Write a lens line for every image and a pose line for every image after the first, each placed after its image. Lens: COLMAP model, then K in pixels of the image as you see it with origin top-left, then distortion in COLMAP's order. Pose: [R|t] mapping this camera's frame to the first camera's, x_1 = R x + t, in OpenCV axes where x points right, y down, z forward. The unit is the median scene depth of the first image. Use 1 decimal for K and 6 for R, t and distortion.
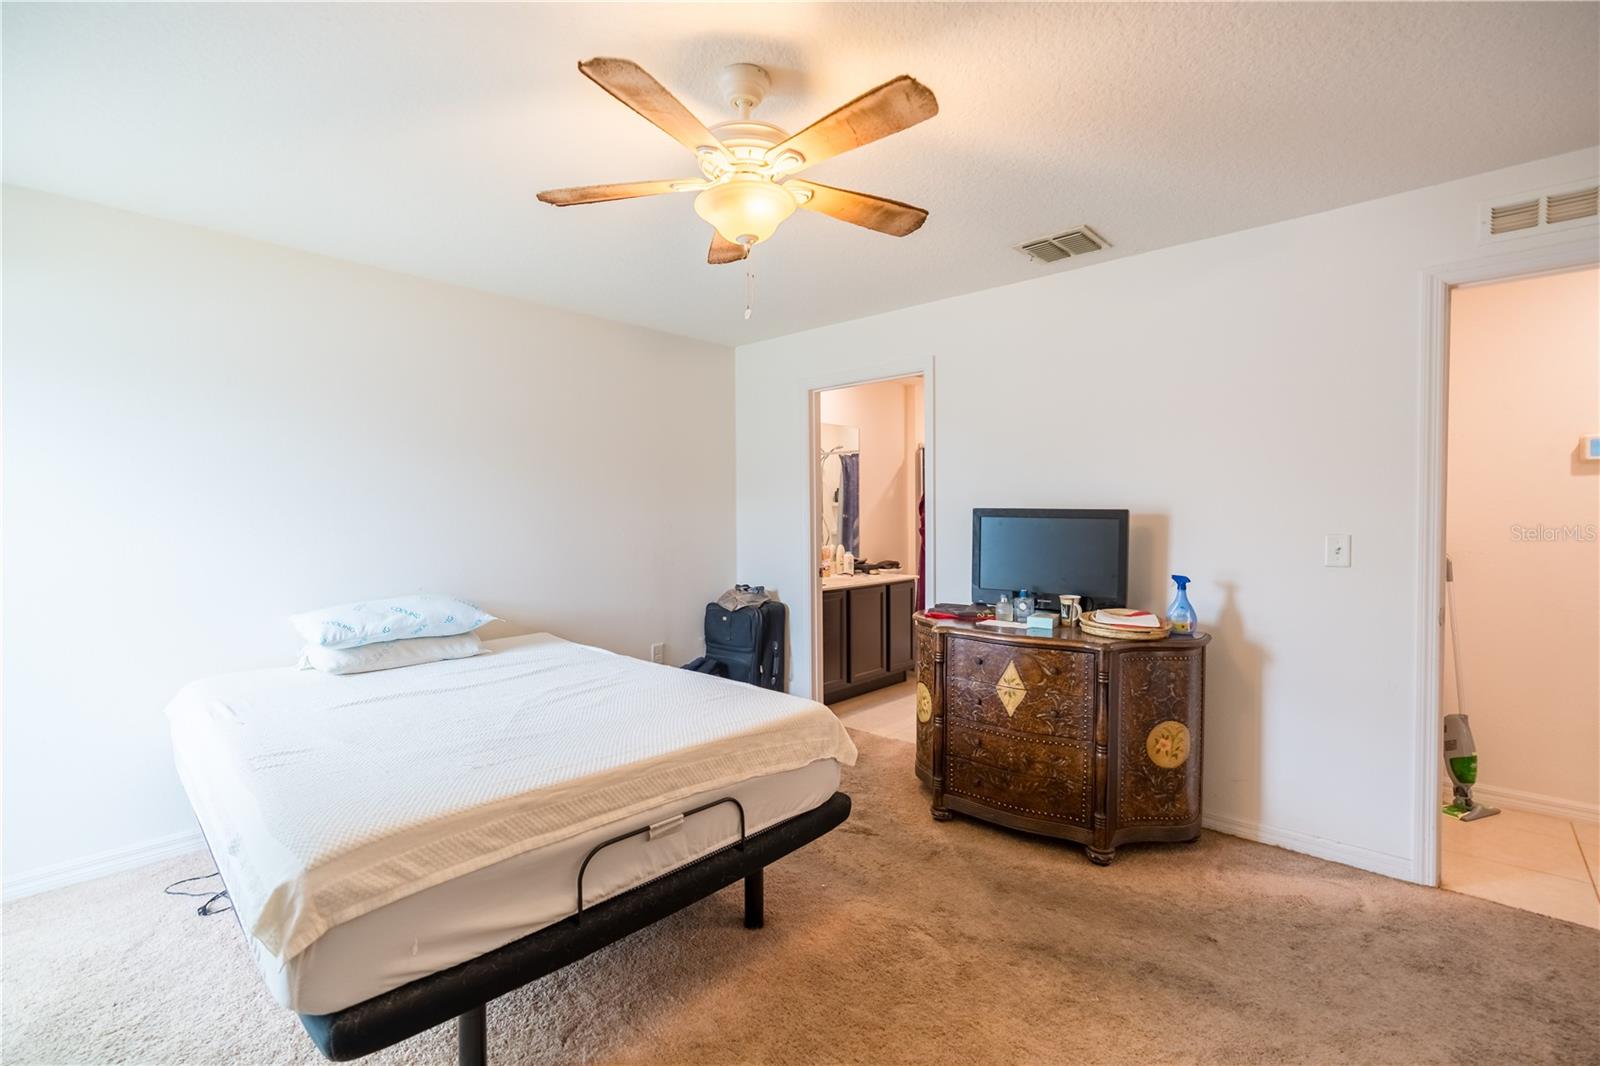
lens RADIAL K [[718.0, 0, 785.5], [0, 718.0, 530.8], [0, 0, 1]] dist [-0.012865, 0.006231]
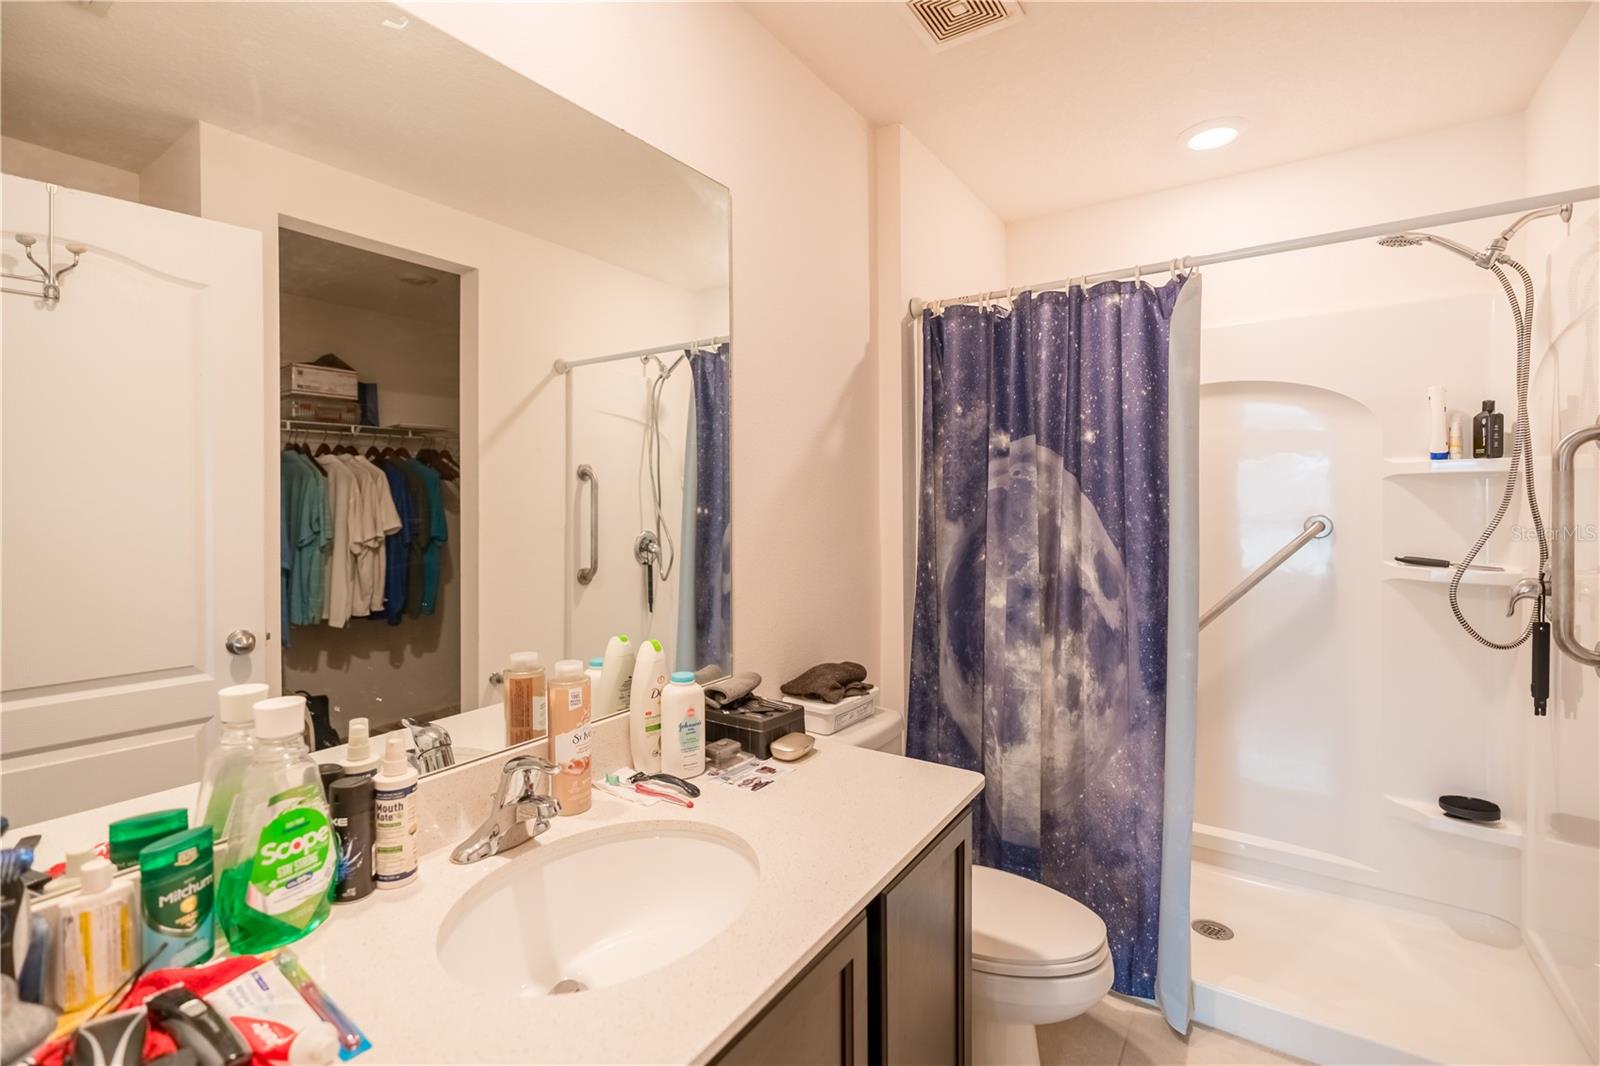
lens RADIAL K [[712.3, 0, 794.4], [0, 712.3, 501.4], [0, 0, 1]] dist [-0.001528, -0.000012]
pose [[0.986712, -0.003811, 0.162436, 0.178683], [0.006764, 0.999822, -0.017634, -0.047298], [-0.162340, 0.018498, 0.986561, 1.569624]]
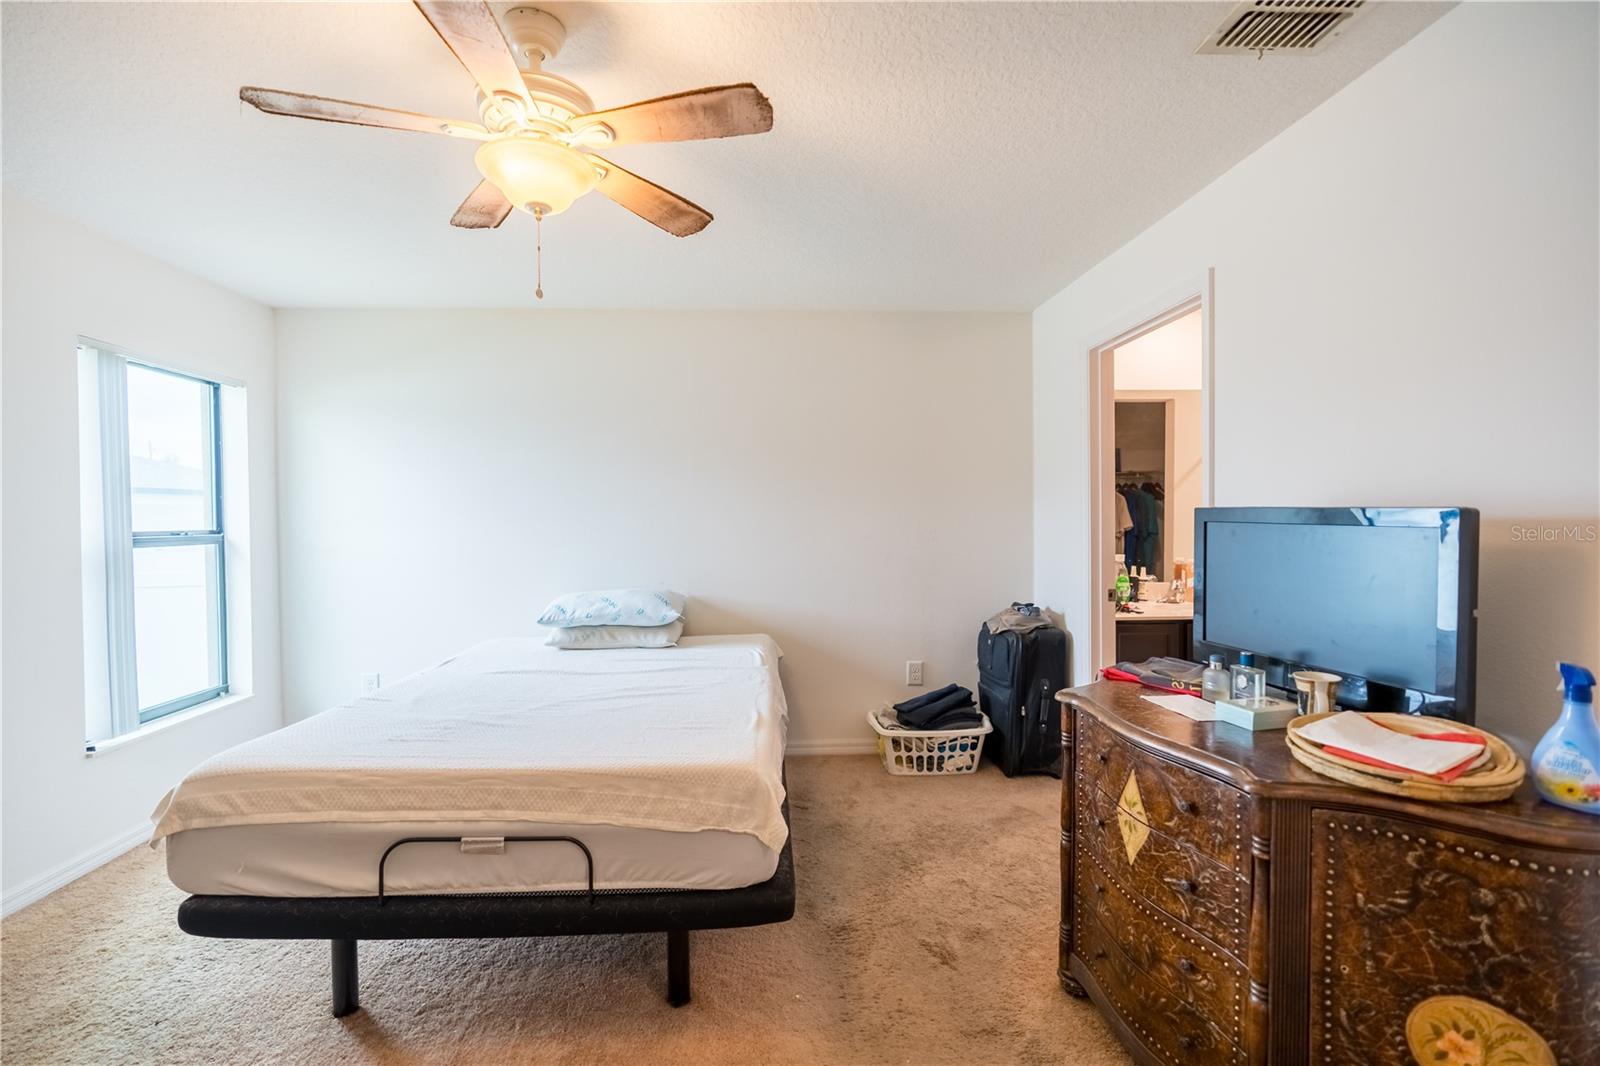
lens RADIAL K [[718.0, 0, 785.5], [0, 718.0, 530.8], [0, 0, 1]] dist [-0.012865, 0.006231]
pose [[0.715659, 0.012651, -0.698336, 0.535924], [-0.011868, 0.999912, 0.005953, -0.013788], [0.698349, 0.004027, 0.715746, 0.400566]]
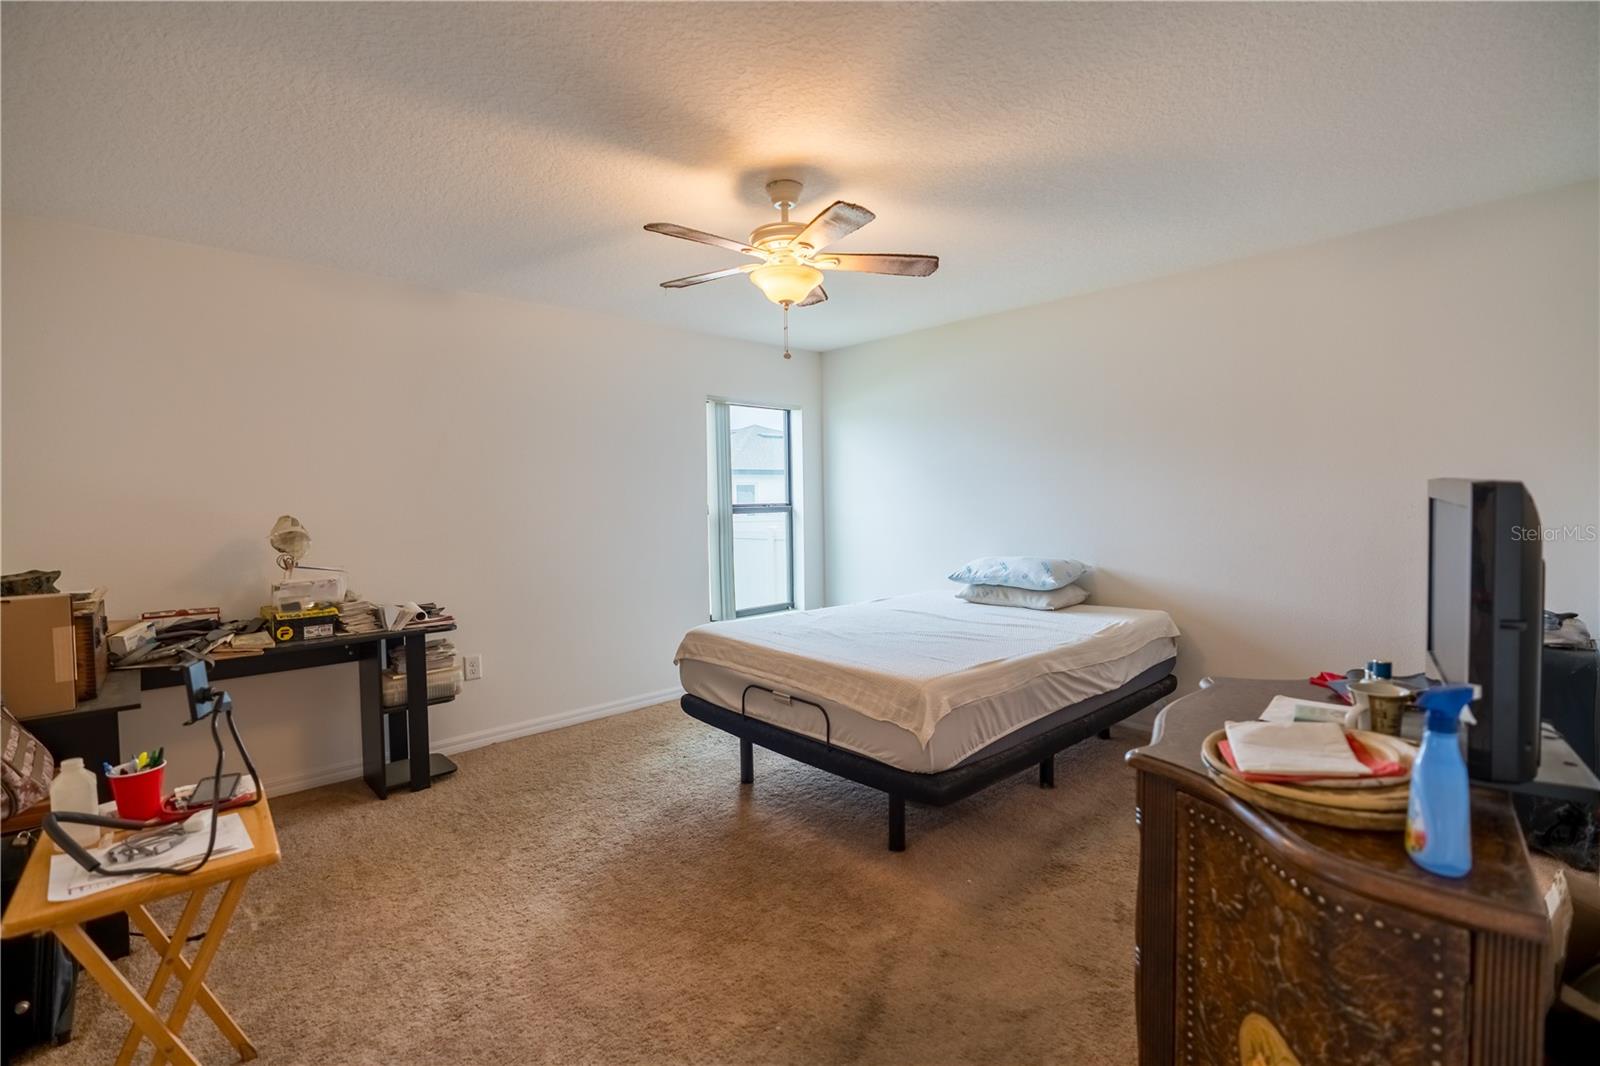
lens RADIAL K [[718.0, 0, 785.5], [0, 718.0, 530.8], [0, 0, 1]] dist [-0.012865, 0.006231]
pose [[-0.079197, 0.051483, -0.995529, 0.934881], [-0.005037, 0.998632, 0.052045, -0.023897], [0.996846, 0.009136, -0.078829, 0.762367]]
